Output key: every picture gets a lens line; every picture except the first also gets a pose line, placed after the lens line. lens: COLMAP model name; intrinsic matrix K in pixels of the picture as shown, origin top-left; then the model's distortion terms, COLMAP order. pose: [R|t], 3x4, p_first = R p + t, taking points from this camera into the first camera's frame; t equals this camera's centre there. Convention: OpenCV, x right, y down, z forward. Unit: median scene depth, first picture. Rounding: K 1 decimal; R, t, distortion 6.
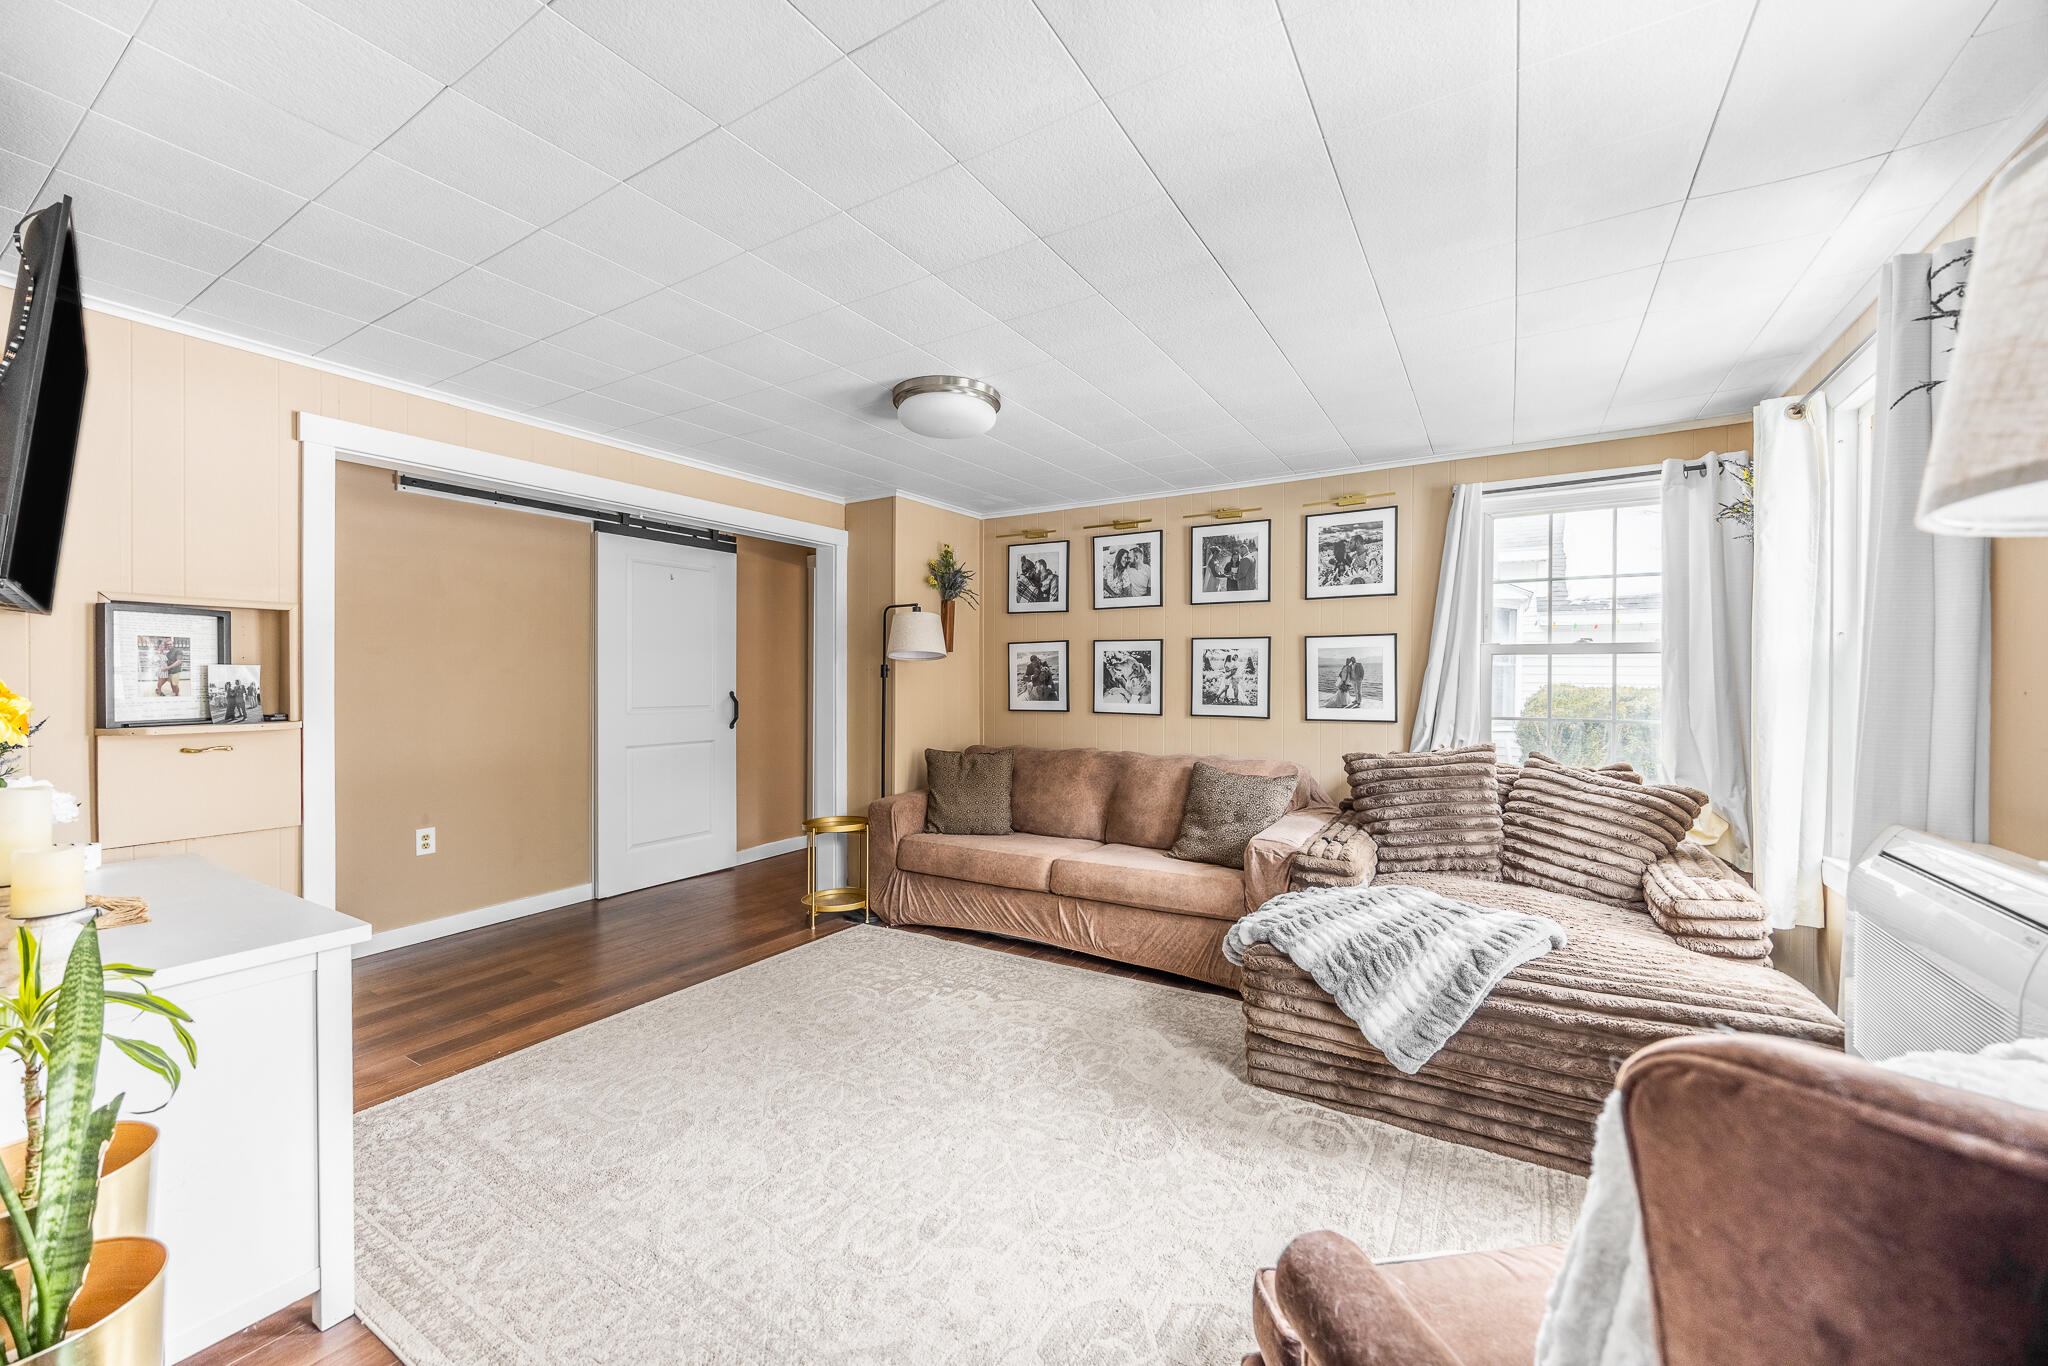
lens RADIAL K [[794.2, 0, 1022.8], [0, 794.2, 678.8], [0, 0, 1]] dist [0.000817, 0.000424]
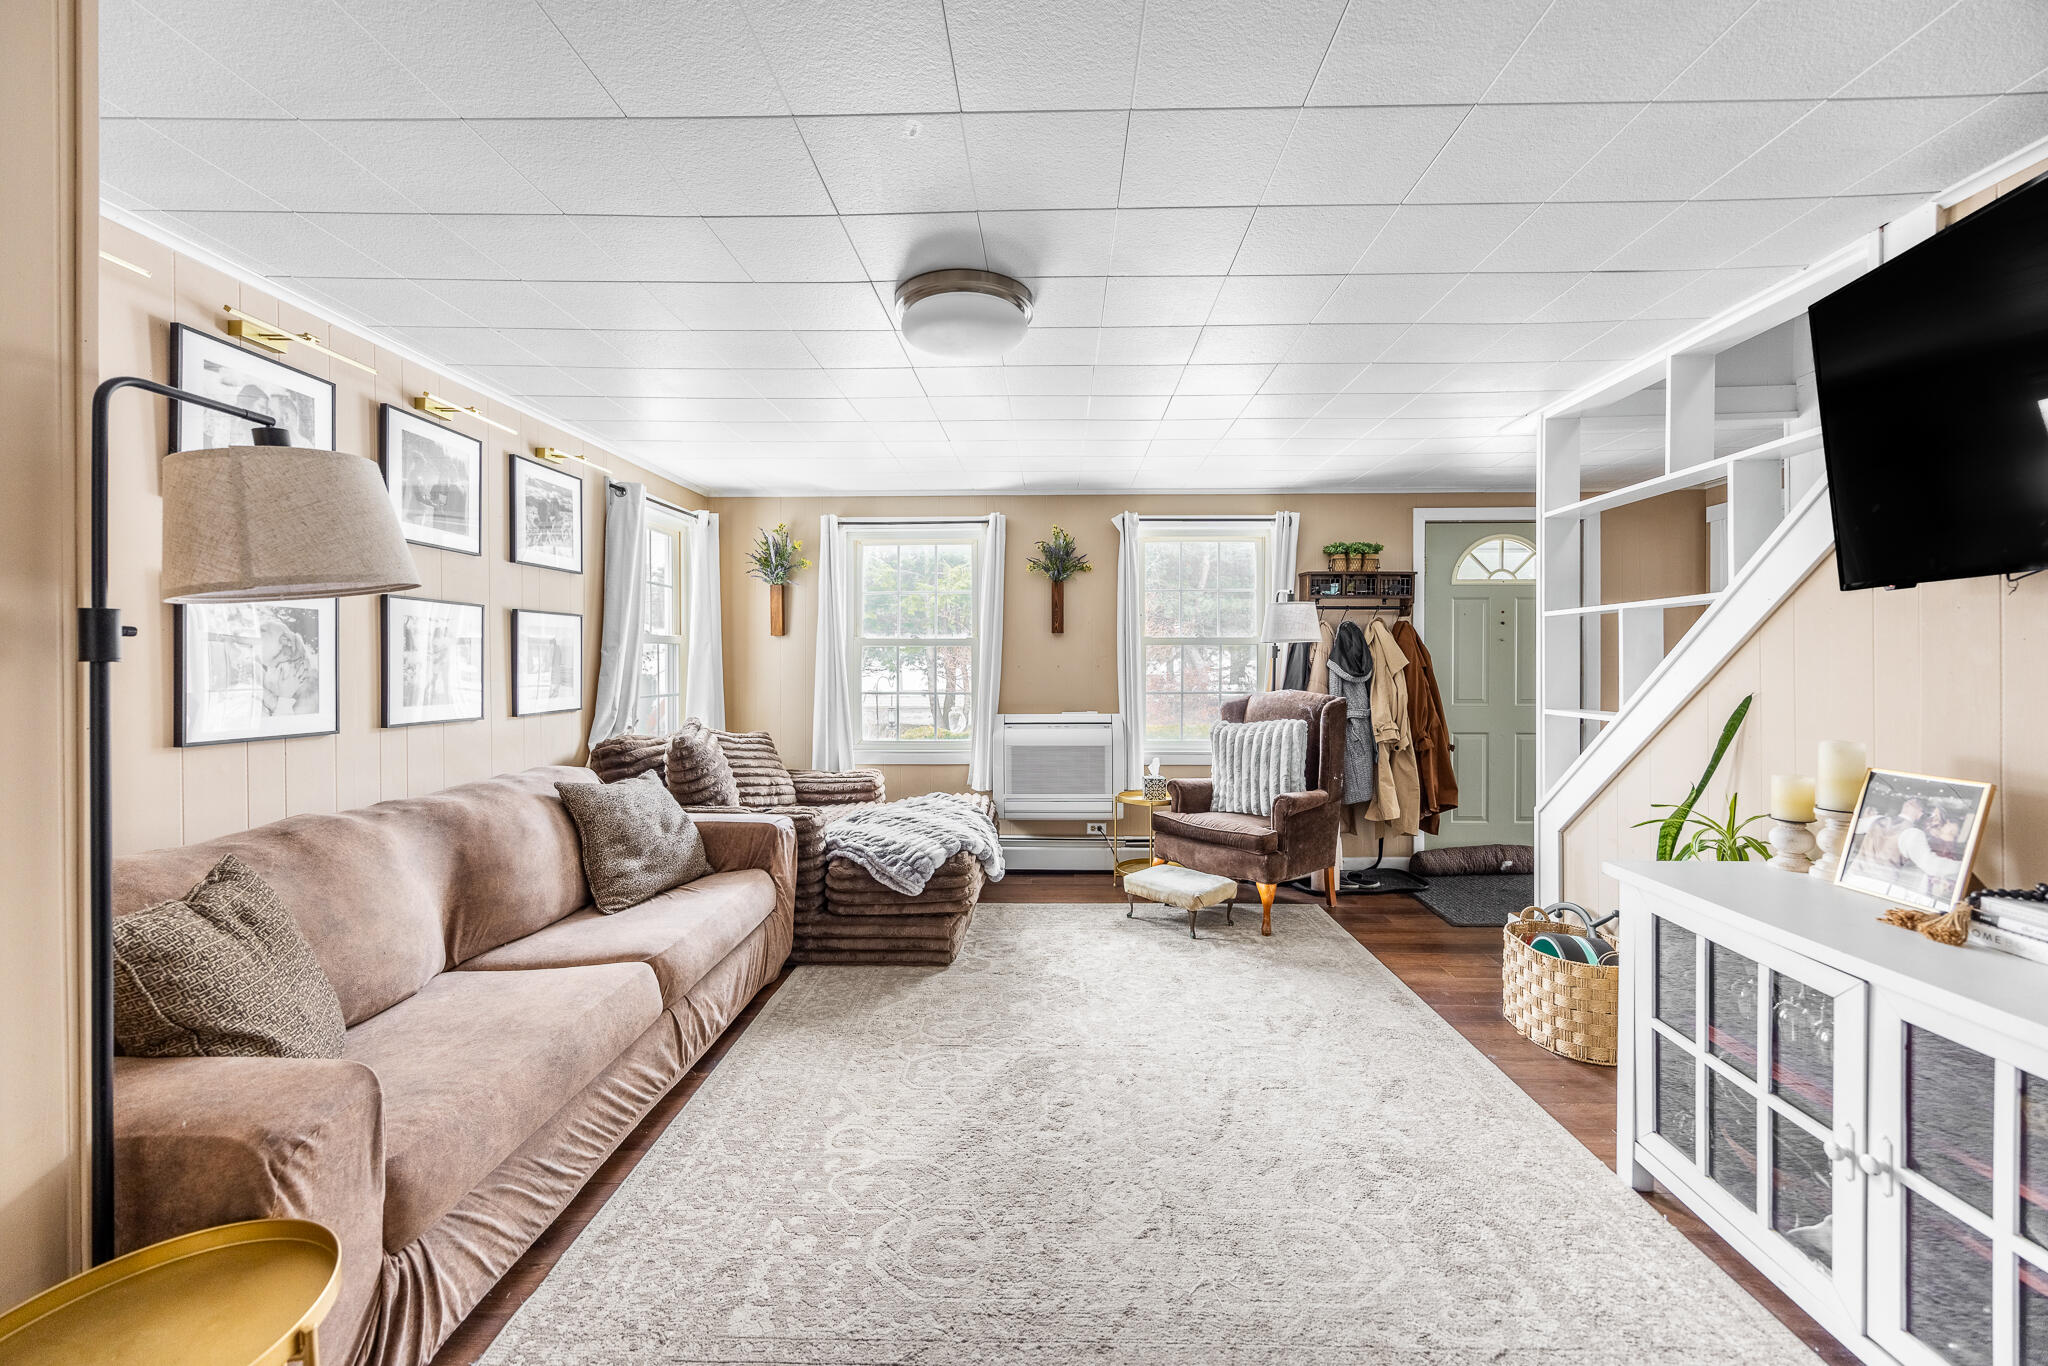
lens RADIAL K [[794.2, 0, 1029.8], [0, 794.2, 669.4], [0, 0, 1]] dist [0.000817, 0.000424]
pose [[-0.504200, -0.008892, 0.863541, -0.586311], [0.000710, 0.999942, 0.010711, -0.002323], [-0.863587, 0.006013, -0.504164, 0.976677]]
